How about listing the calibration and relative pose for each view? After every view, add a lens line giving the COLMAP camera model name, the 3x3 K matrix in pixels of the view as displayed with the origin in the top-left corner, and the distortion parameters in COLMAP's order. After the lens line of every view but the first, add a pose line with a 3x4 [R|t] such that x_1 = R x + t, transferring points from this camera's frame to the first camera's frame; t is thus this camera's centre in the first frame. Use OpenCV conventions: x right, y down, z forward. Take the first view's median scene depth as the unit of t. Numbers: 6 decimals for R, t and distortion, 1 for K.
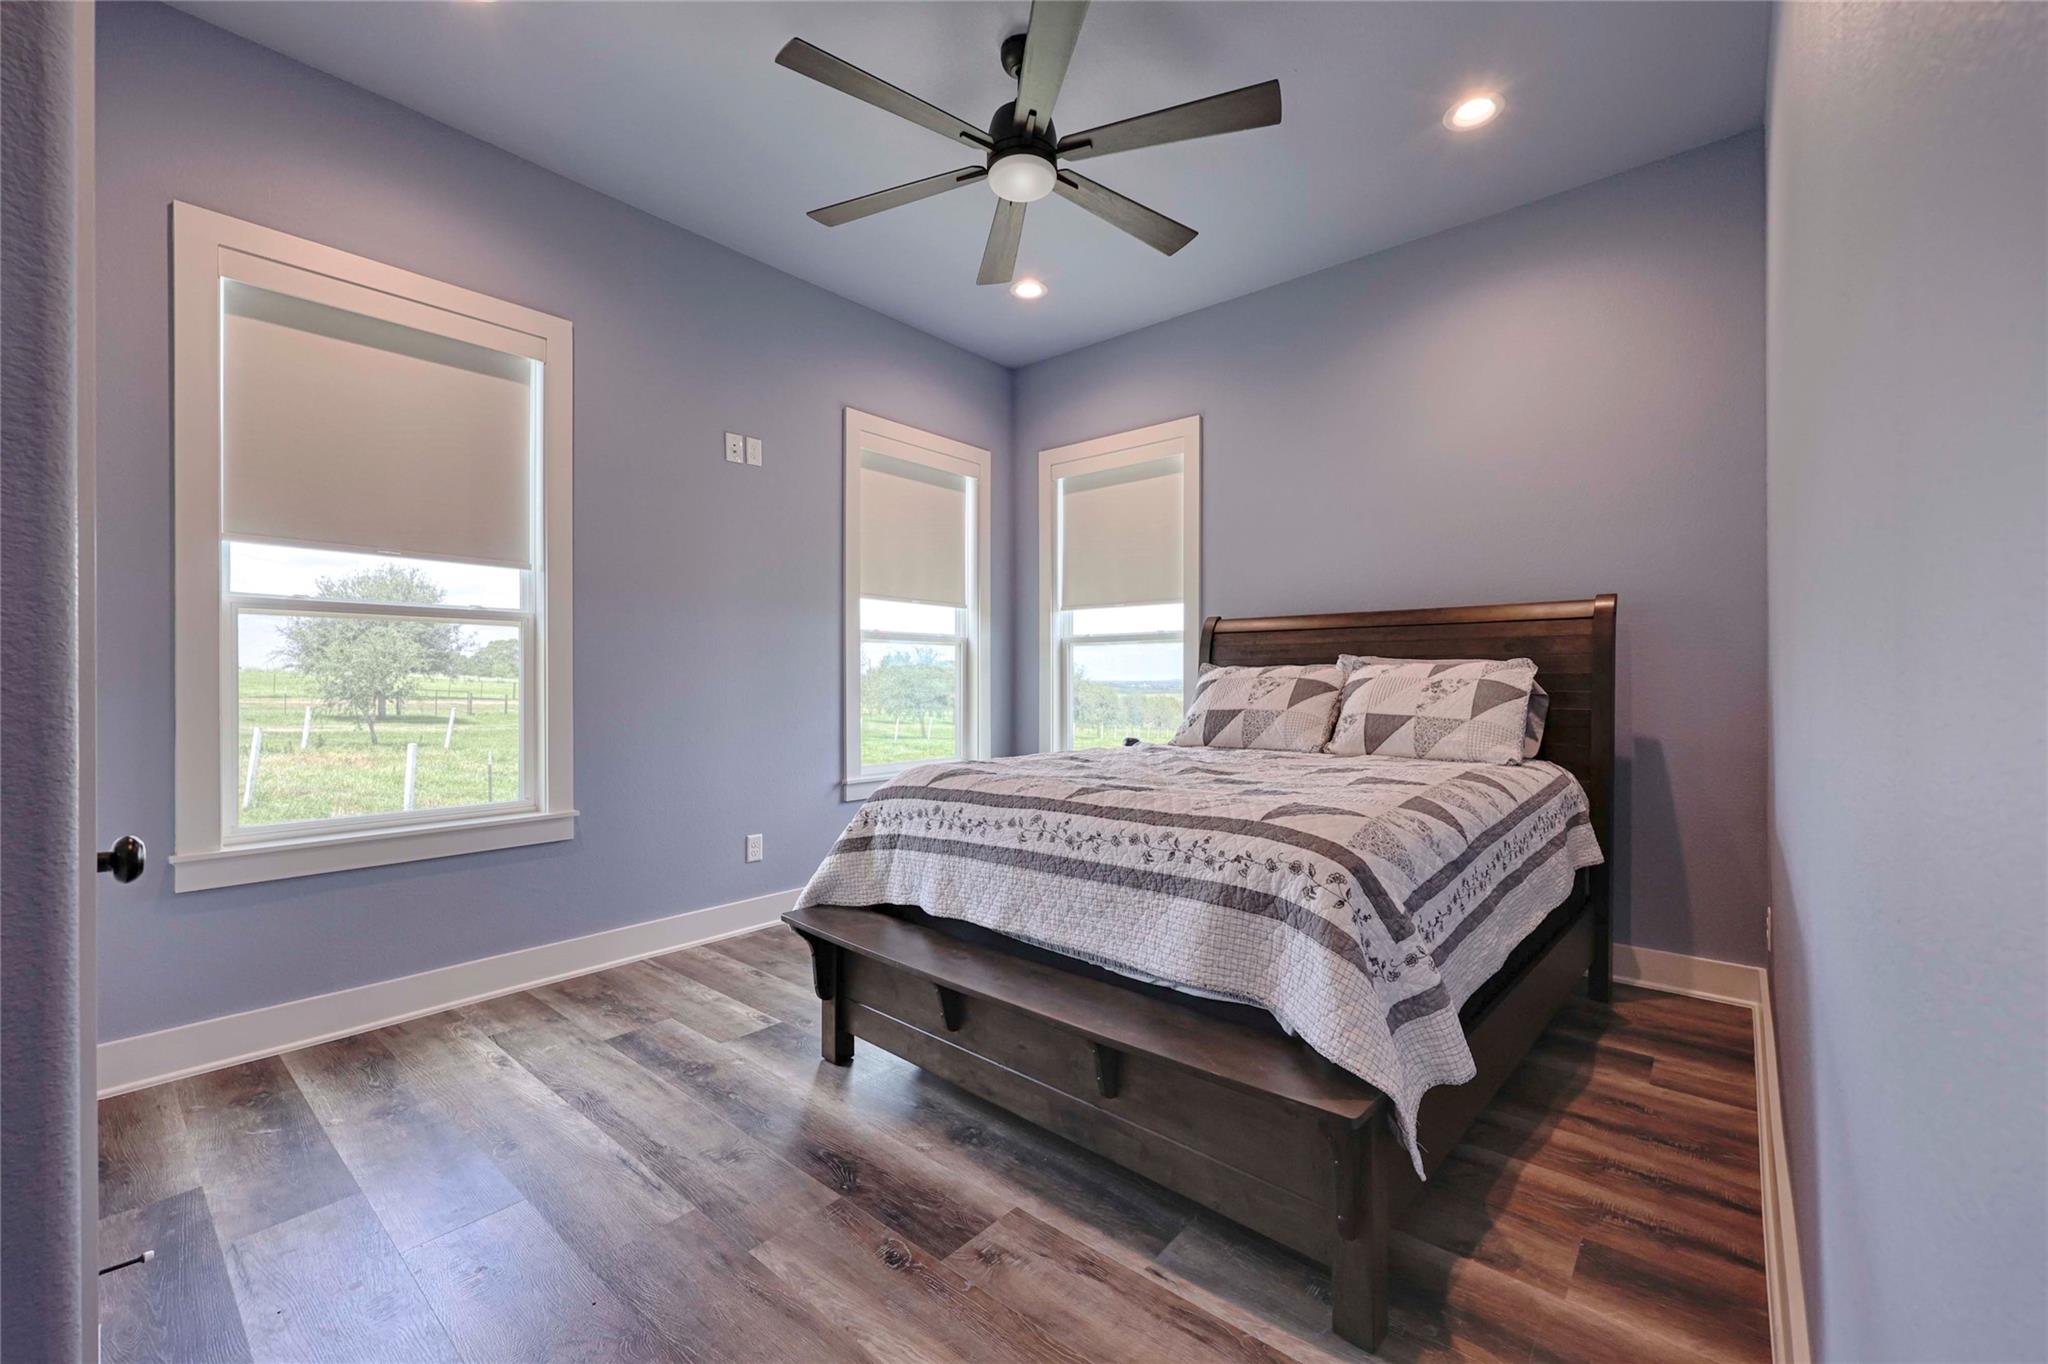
lens RADIAL K [[823.7, 0, 1024.0], [0, 823.7, 682.0], [0, 0, 1]] dist [-0.000742, 0.000013]
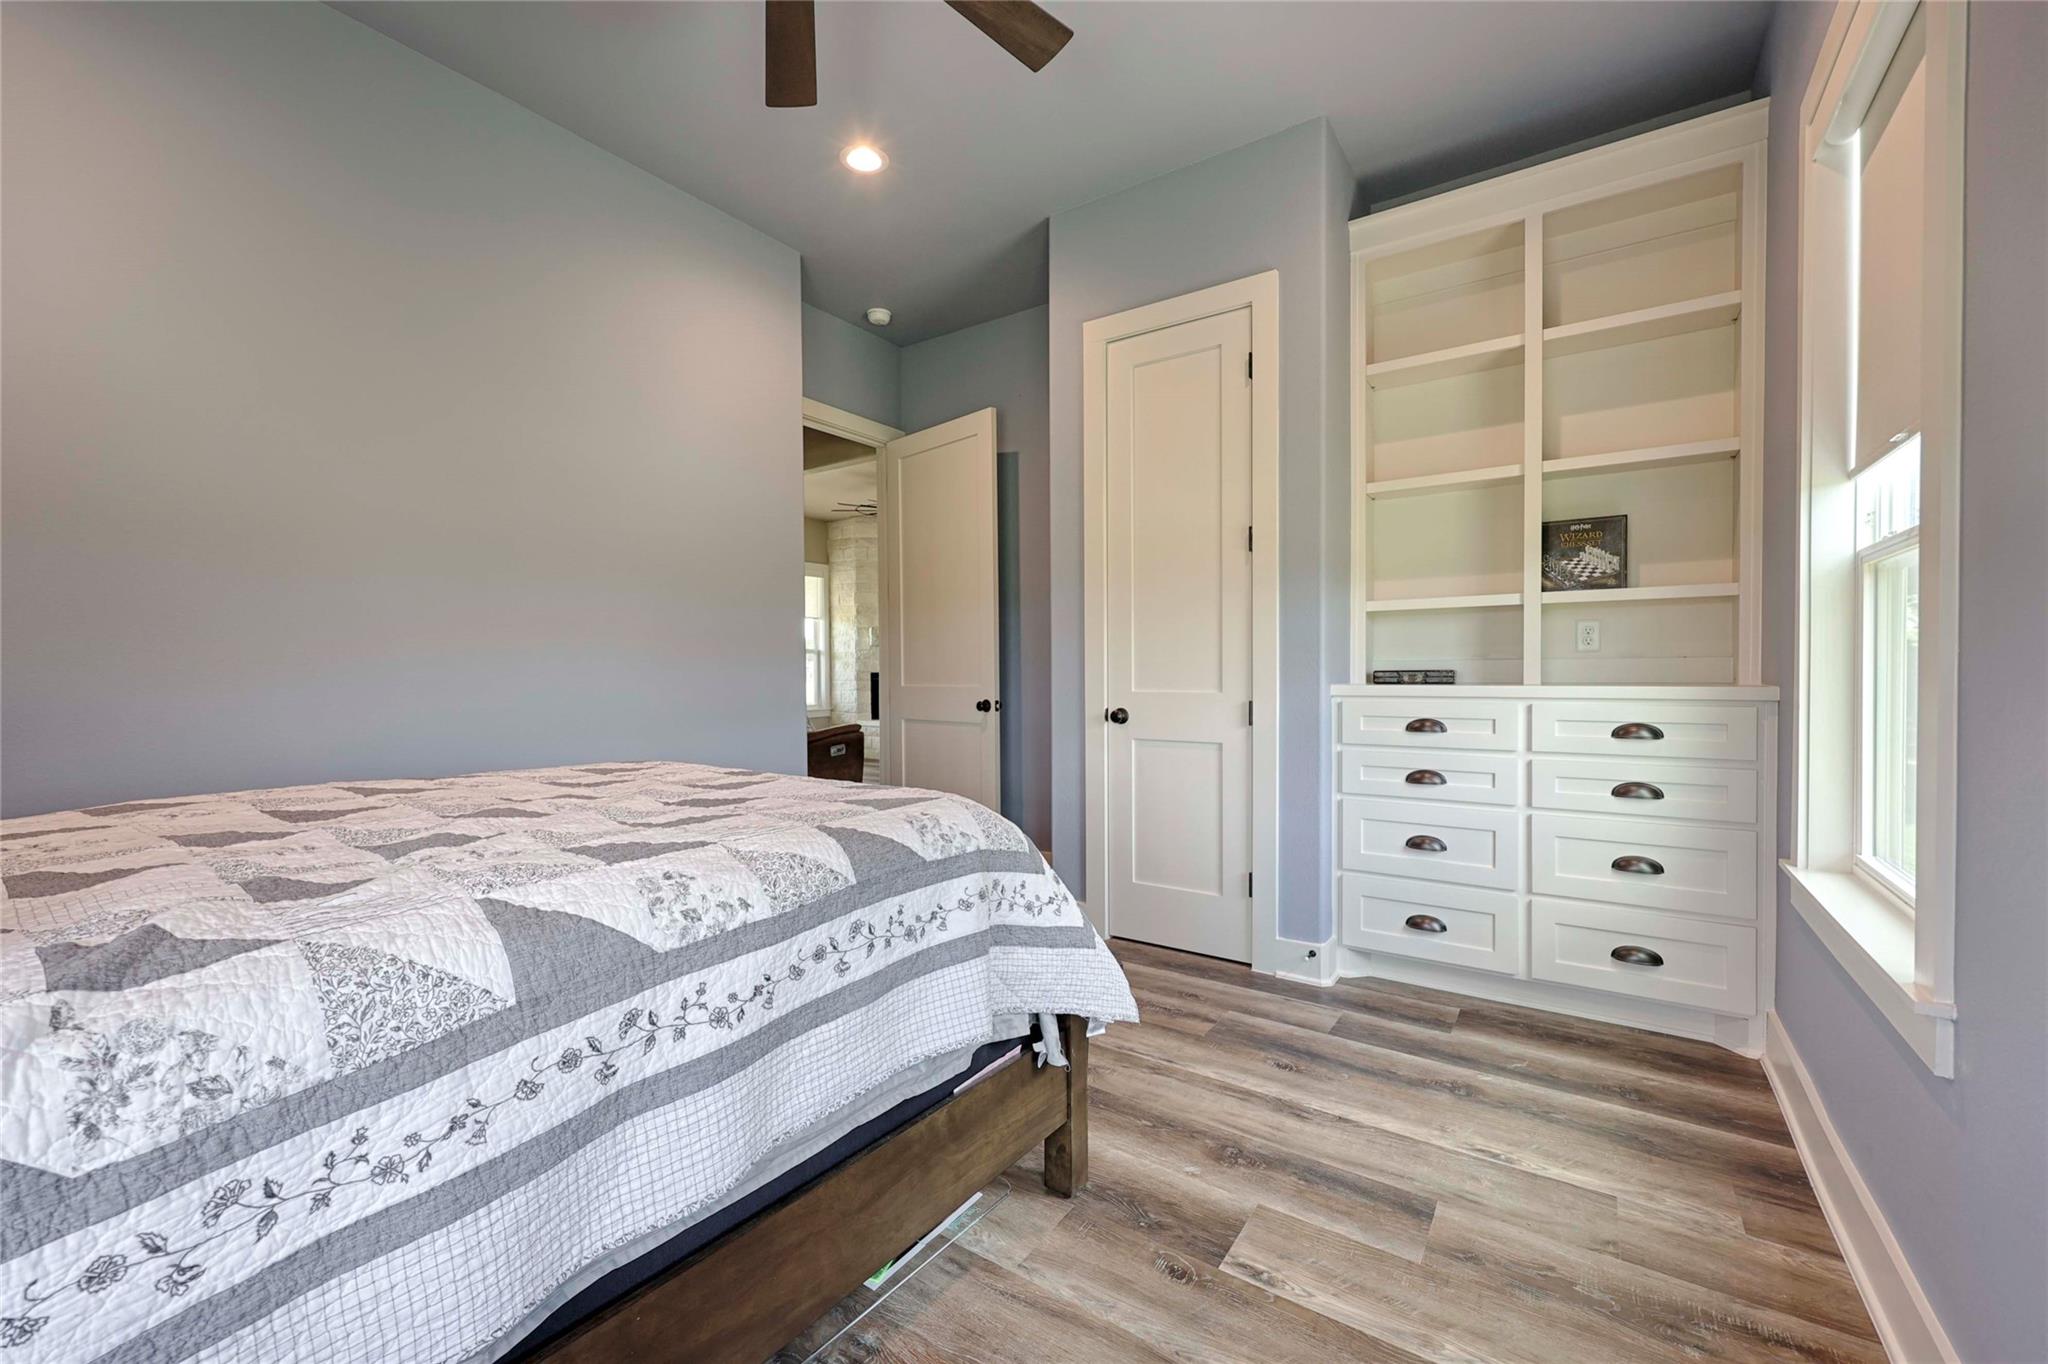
lens RADIAL K [[823.7, 0, 1024.0], [0, 823.7, 682.0], [0, 0, 1]] dist [-0.000742, 0.000013]
pose [[-0.994739, 0.007931, -0.102130, -0.111623], [0.006378, 0.999859, 0.015530, 0.001761], [0.102239, 0.014797, -0.994650, 1.609694]]
